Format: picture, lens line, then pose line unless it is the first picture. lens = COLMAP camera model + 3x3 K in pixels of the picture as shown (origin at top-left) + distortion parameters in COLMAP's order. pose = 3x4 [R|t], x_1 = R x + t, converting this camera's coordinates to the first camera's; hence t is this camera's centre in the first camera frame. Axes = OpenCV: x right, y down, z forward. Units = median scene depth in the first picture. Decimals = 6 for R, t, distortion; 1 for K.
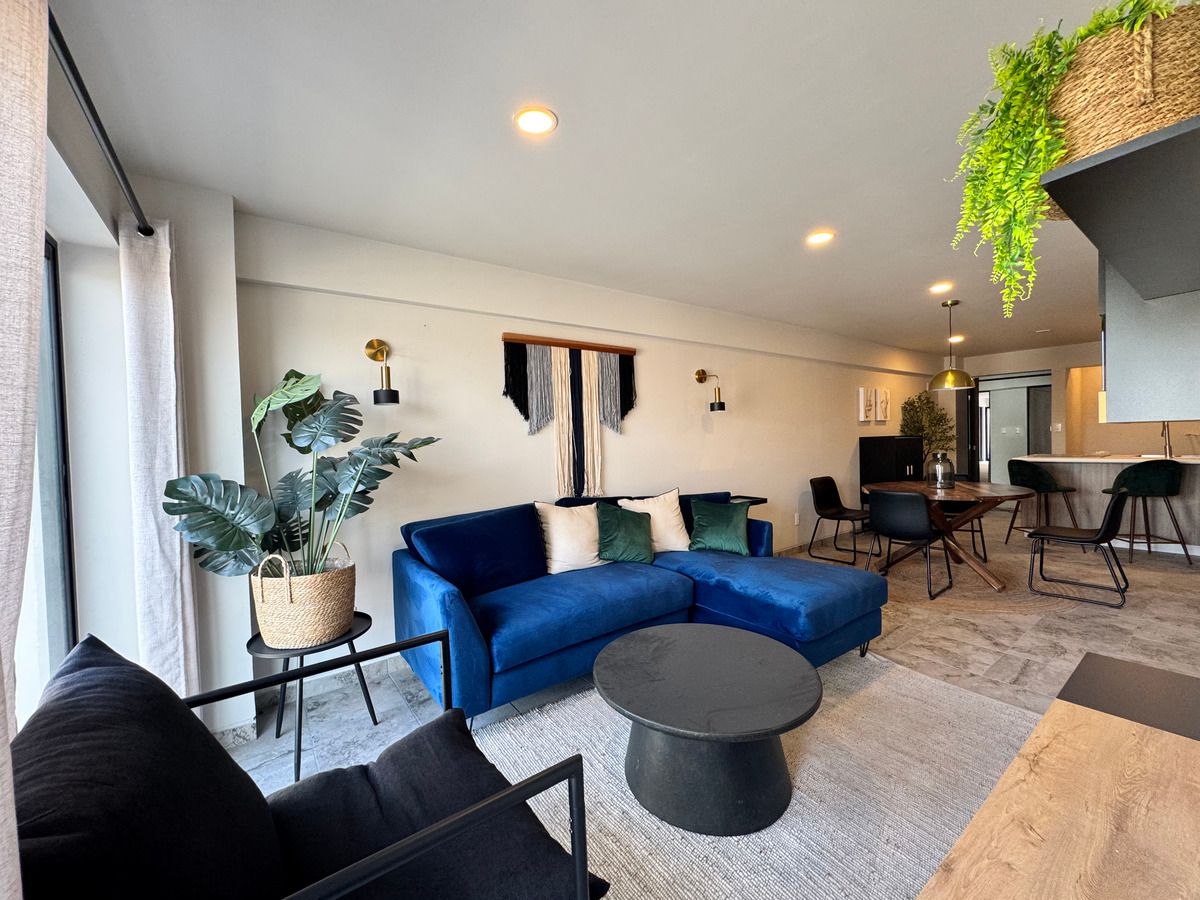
lens RADIAL K [[478.1, 0, 599.1], [0, 478.1, 448.7], [0, 0, 1]] dist [-0.002252, 0.000498]
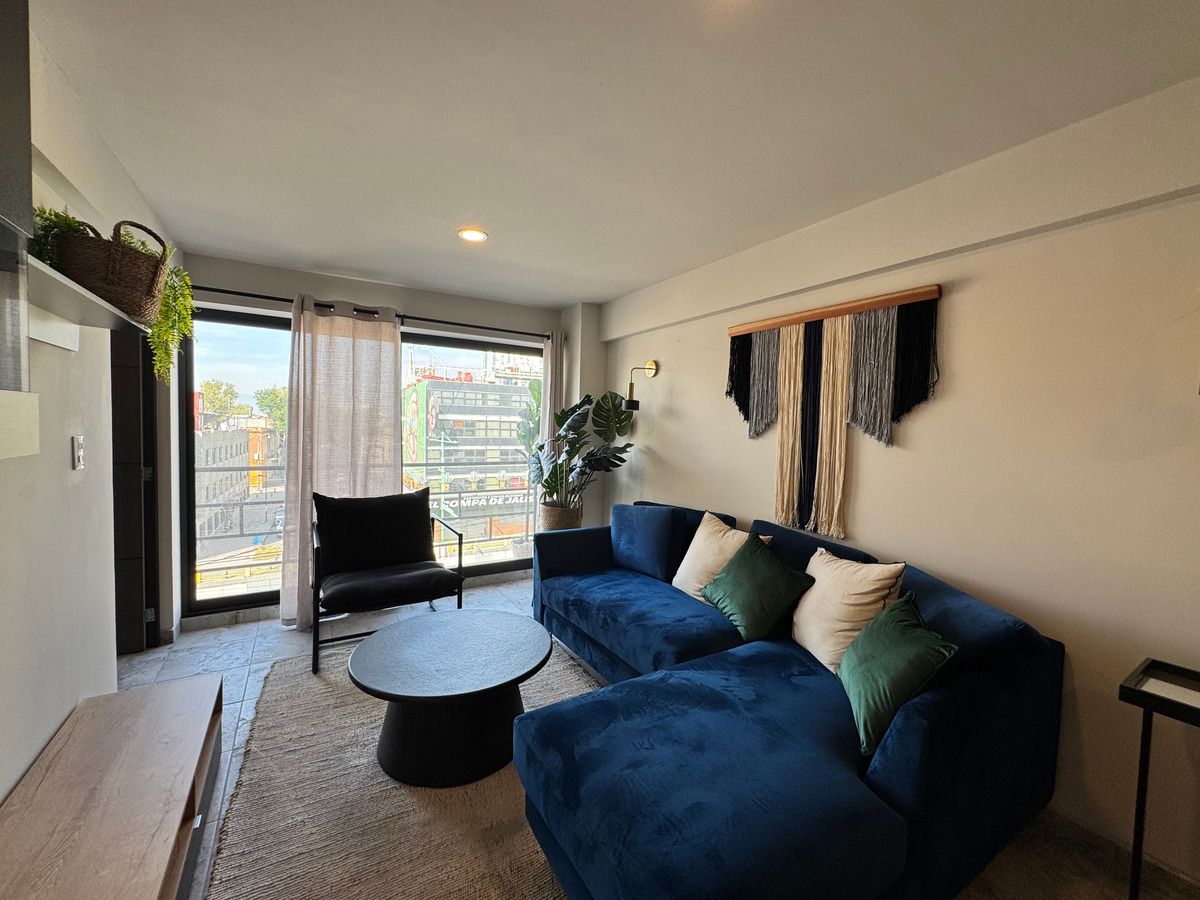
lens RADIAL K [[478.1, 0, 599.1], [0, 478.1, 448.7], [0, 0, 1]] dist [-0.002252, 0.000498]
pose [[-0.073151, 0.070549, -0.994822, 0.742747], [-0.045316, 0.996229, 0.073981, -0.063782], [0.996291, 0.050493, -0.069678, 0.802279]]
